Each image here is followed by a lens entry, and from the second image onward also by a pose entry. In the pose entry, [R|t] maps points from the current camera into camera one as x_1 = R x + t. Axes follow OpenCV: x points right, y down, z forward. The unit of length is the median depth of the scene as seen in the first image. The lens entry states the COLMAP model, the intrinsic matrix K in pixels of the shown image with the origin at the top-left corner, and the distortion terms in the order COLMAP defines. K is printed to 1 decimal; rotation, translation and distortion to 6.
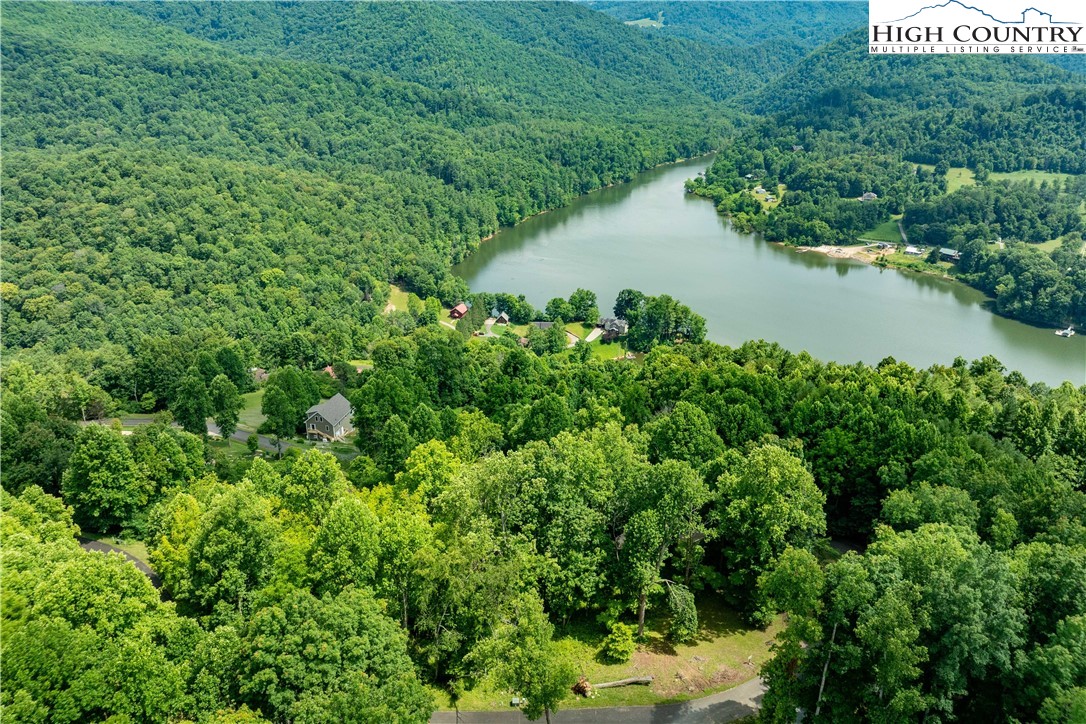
lens RADIAL K [[779.6, 0, 556.8], [0, 779.6, 343.0], [0, 0, 1]] dist [-0.041033, 0.000832]
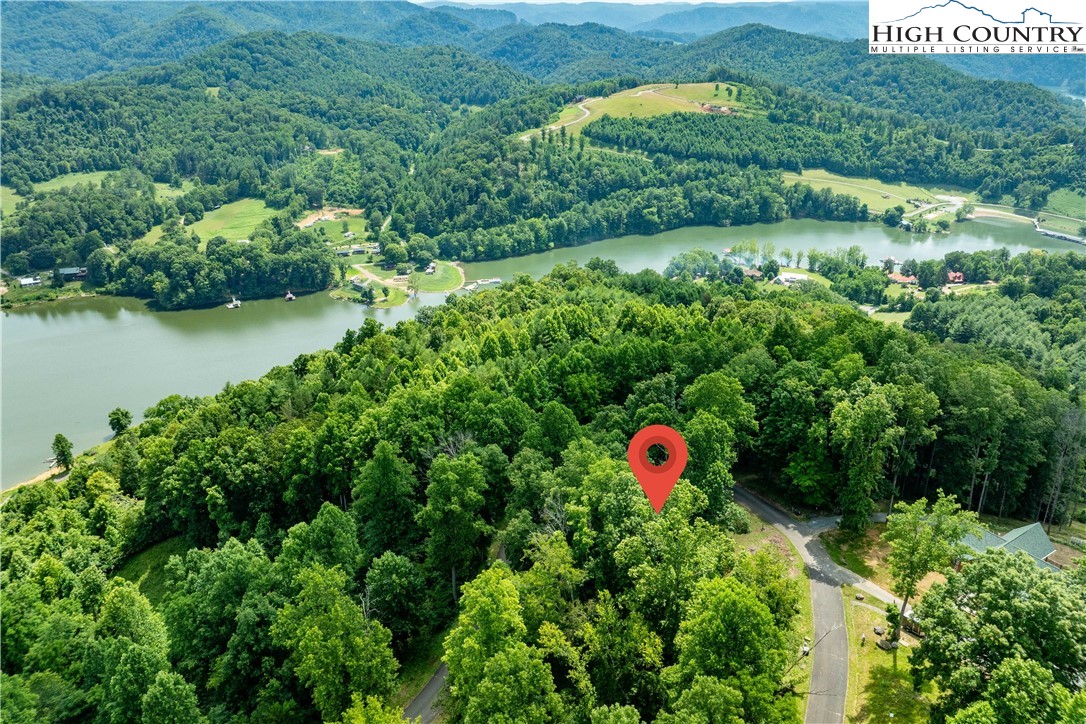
lens RADIAL K [[779.6, 0, 556.8], [0, 779.6, 343.0], [0, 0, 1]] dist [-0.041033, 0.000832]
pose [[0.346010, -0.352958, 0.869309, -0.100478], [0.352809, 0.907484, 0.228030, -0.032934], [-0.869369, 0.227799, 0.438525, 0.075216]]
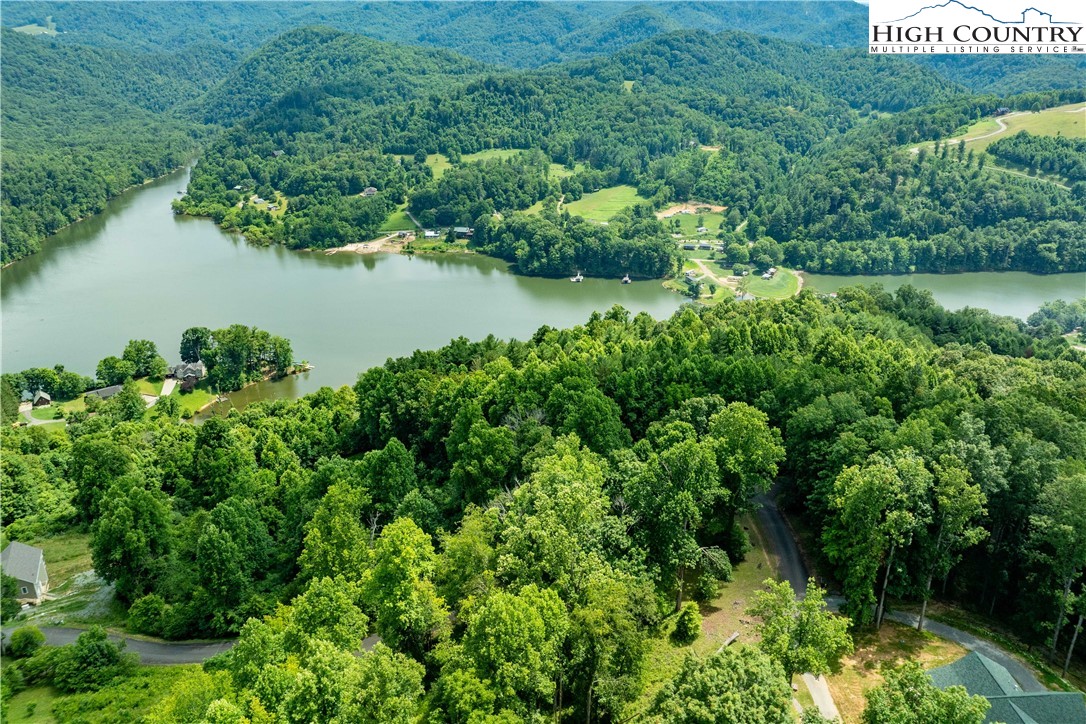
lens RADIAL K [[779.6, 0, 556.8], [0, 779.6, 343.0], [0, 0, 1]] dist [-0.041033, 0.000832]
pose [[0.771104, -0.241387, 0.589178, -0.066877], [0.242273, 0.966979, 0.079091, -0.012631], [-0.588814, 0.081755, 0.804123, 0.025217]]
